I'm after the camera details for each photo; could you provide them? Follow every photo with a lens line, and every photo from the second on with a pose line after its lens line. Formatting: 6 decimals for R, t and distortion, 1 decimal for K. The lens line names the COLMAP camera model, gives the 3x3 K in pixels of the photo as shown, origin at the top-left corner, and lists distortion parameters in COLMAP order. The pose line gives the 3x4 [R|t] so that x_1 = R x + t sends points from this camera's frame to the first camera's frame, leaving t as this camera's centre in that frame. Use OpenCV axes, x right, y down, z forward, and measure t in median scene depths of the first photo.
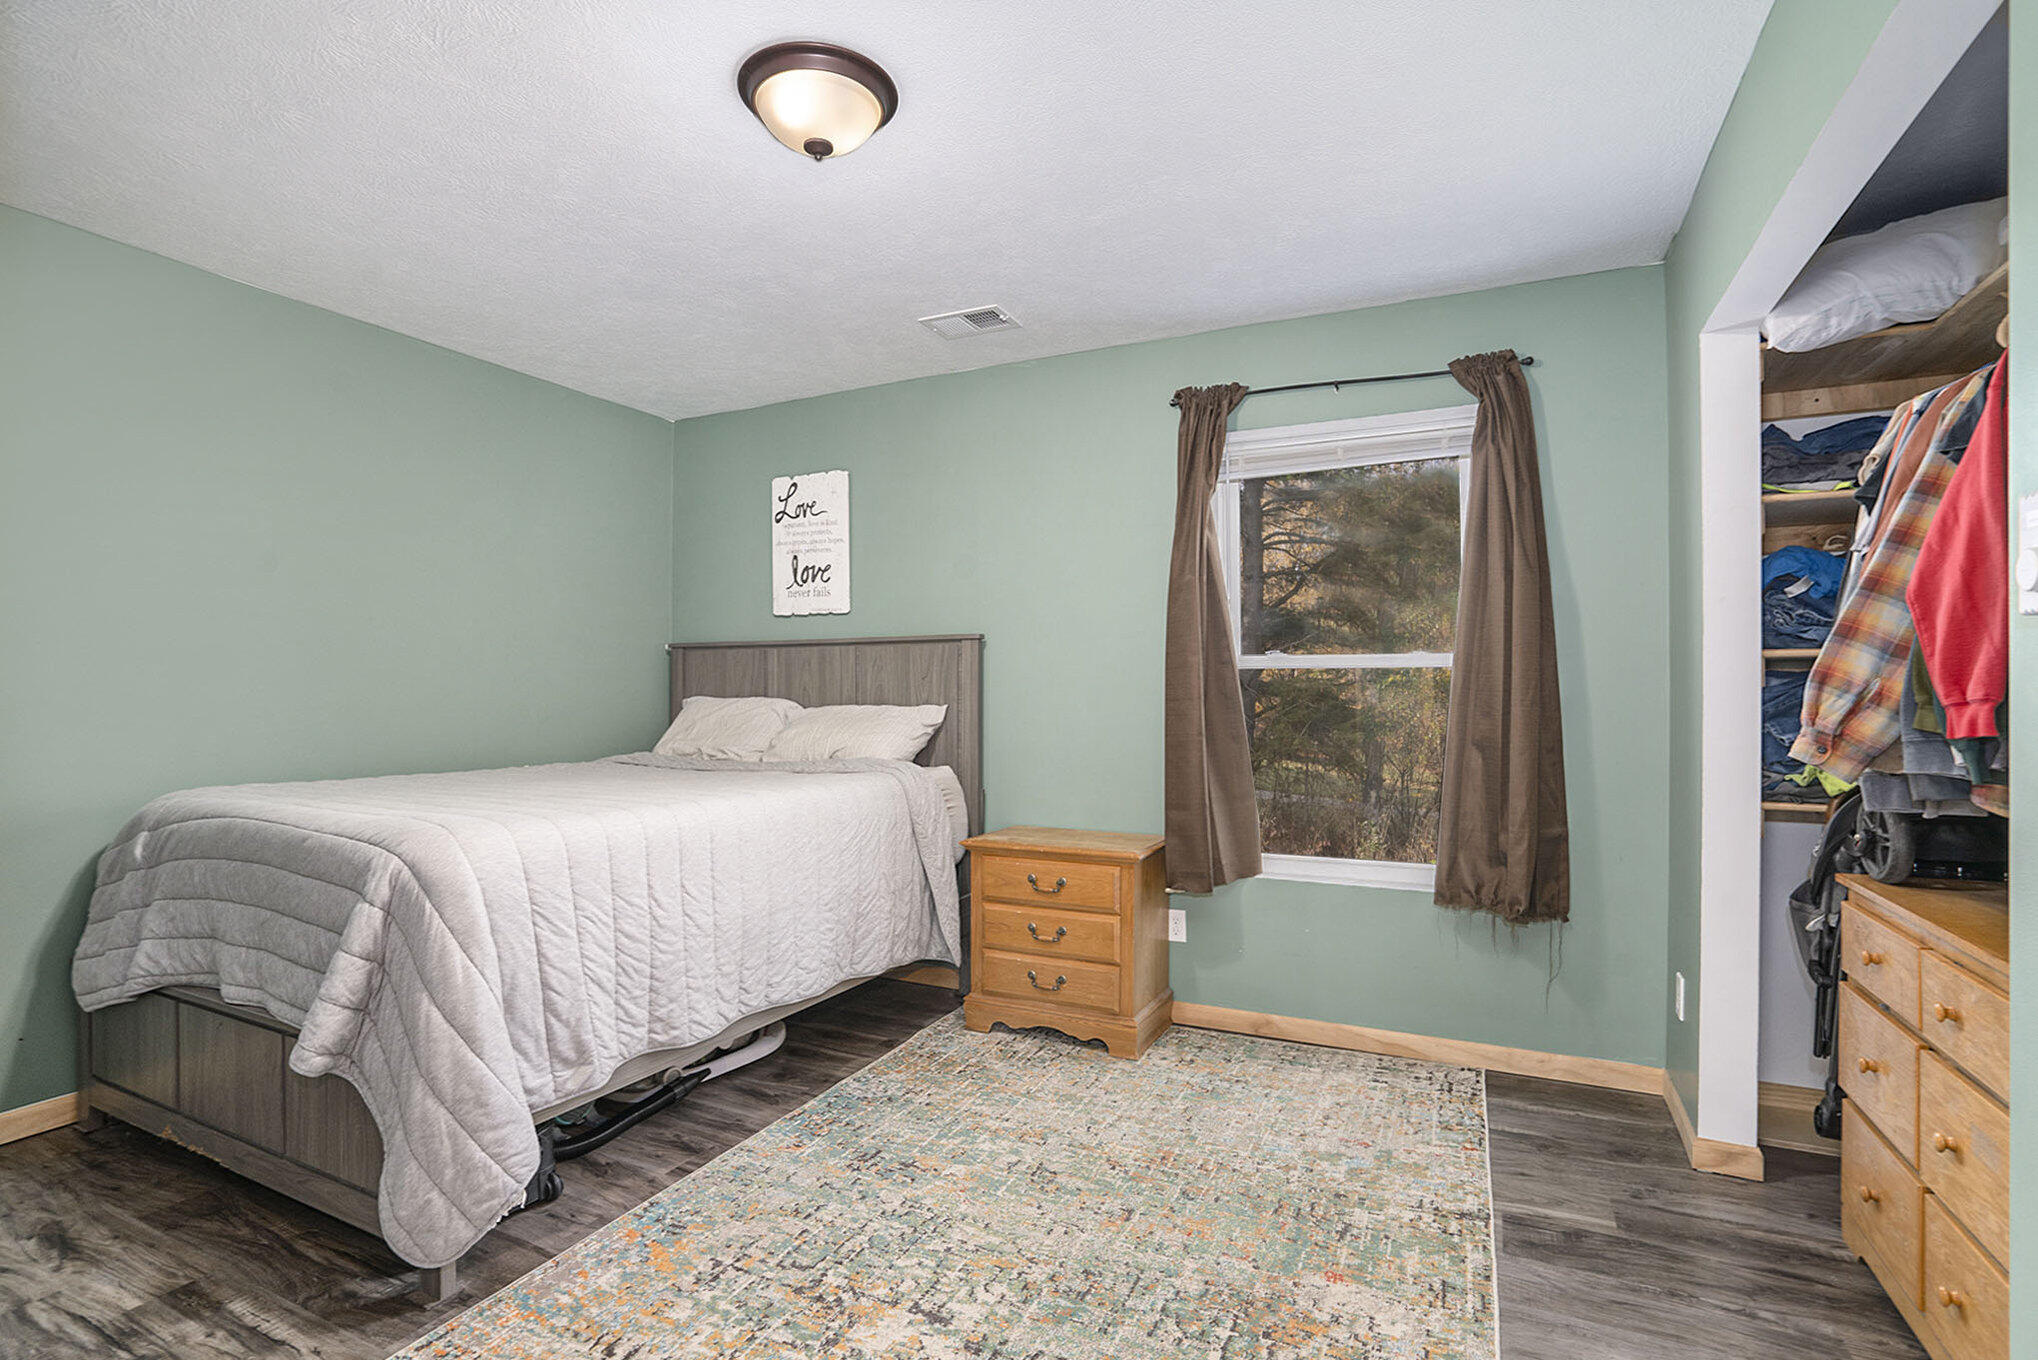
lens RADIAL K [[982.7, 0, 1009.2], [0, 982.7, 685.3], [0, 0, 1]] dist [-0.038885, 0.006588]
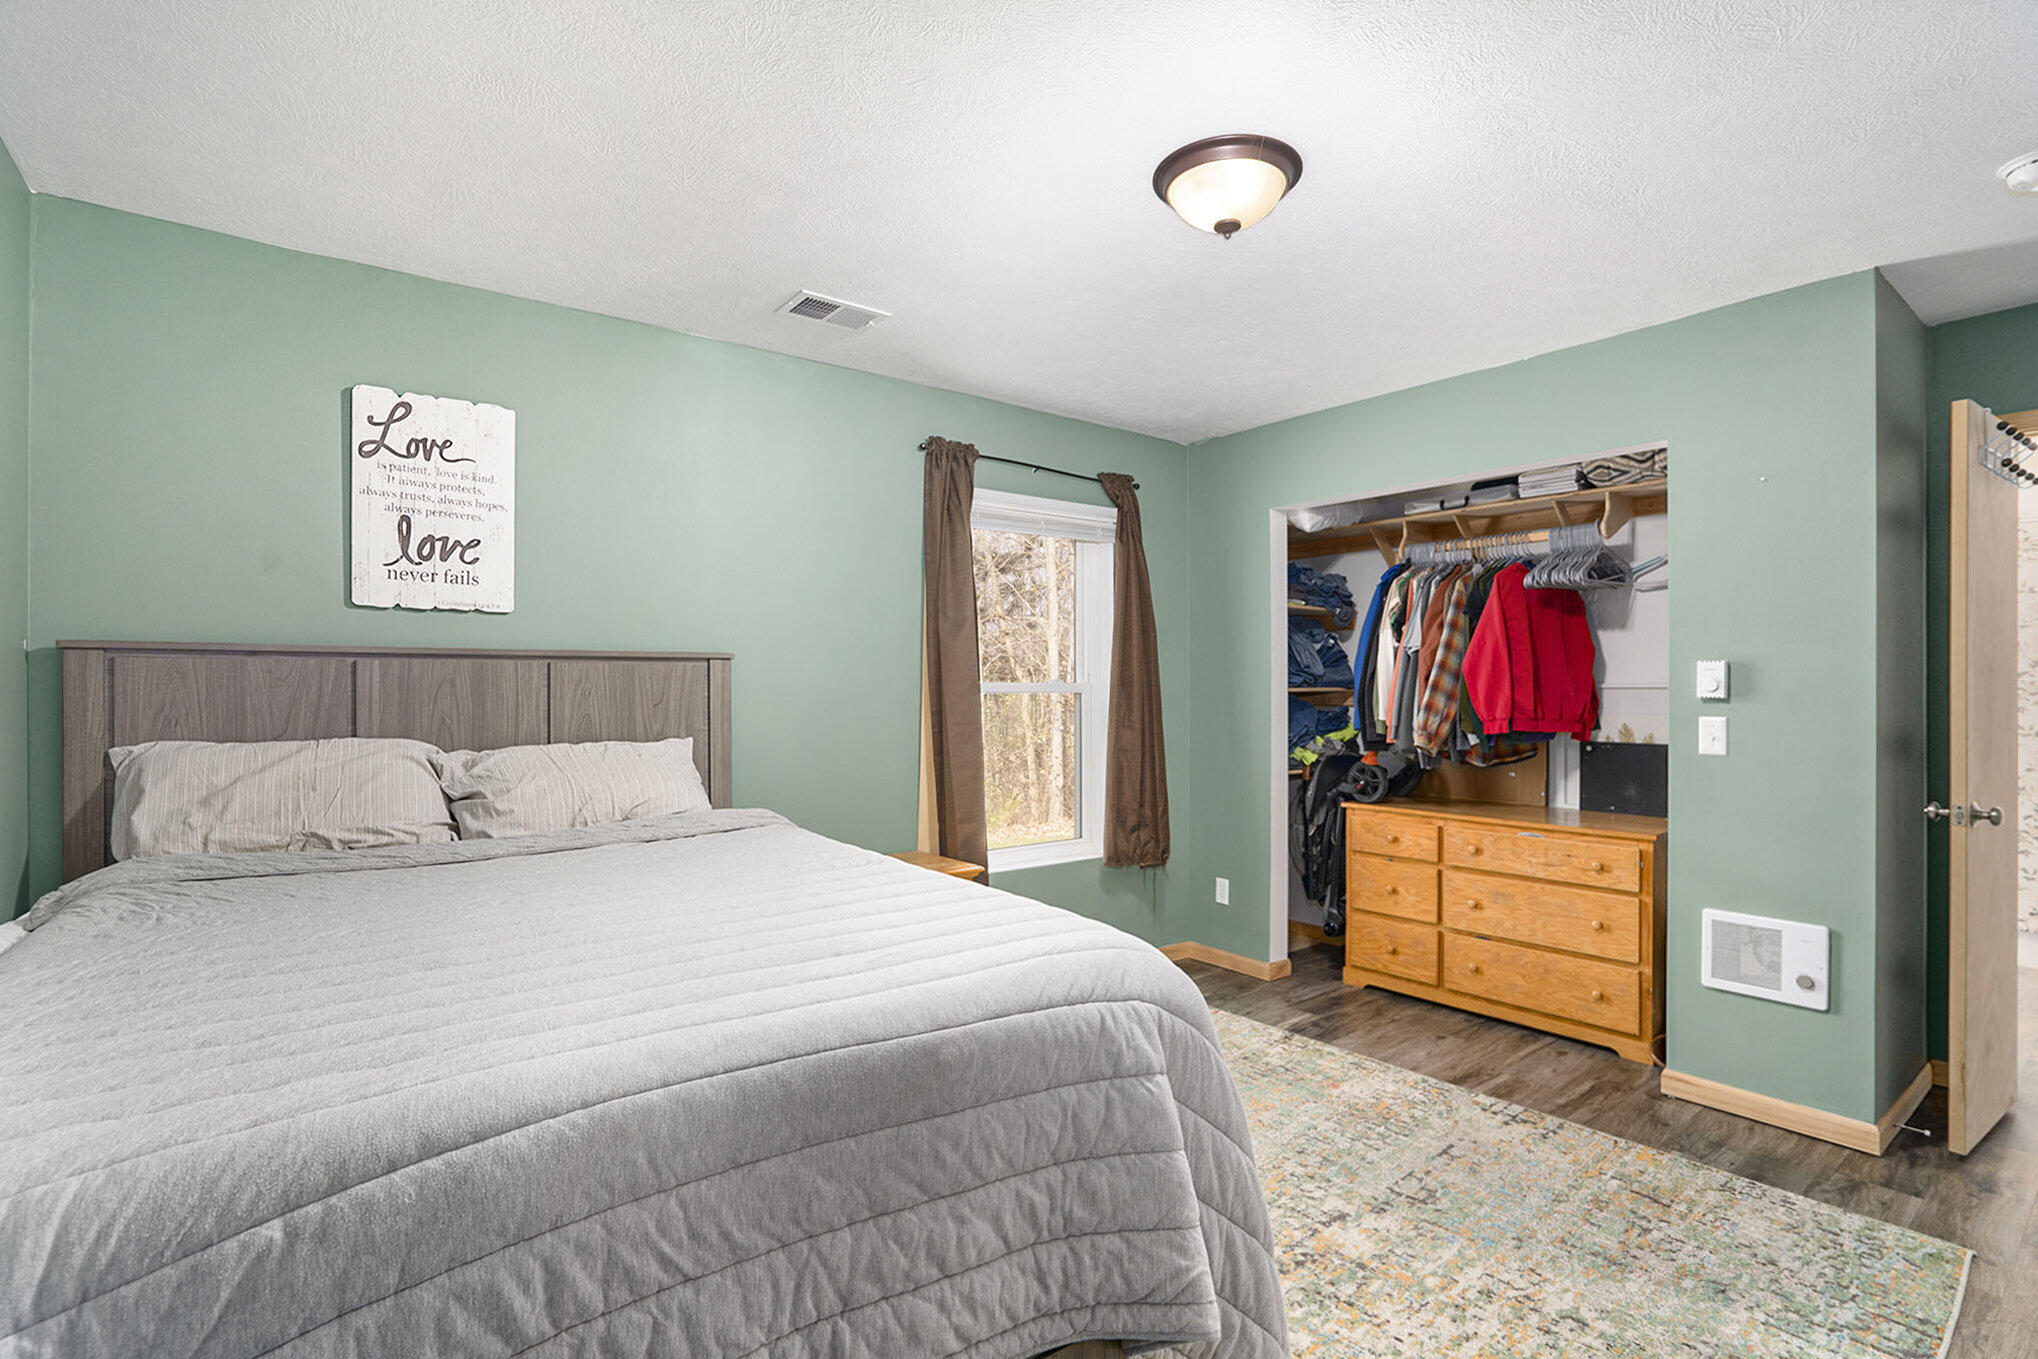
lens RADIAL K [[982.7, 0, 1014.9], [0, 982.7, 674.6], [0, 0, 1]] dist [-0.038885, 0.006588]
pose [[0.428344, 0.005593, 0.903598, -0.680883], [-0.006722, 0.999973, -0.003003, -0.031135], [-0.903591, -0.004788, 0.428370, 0.399303]]
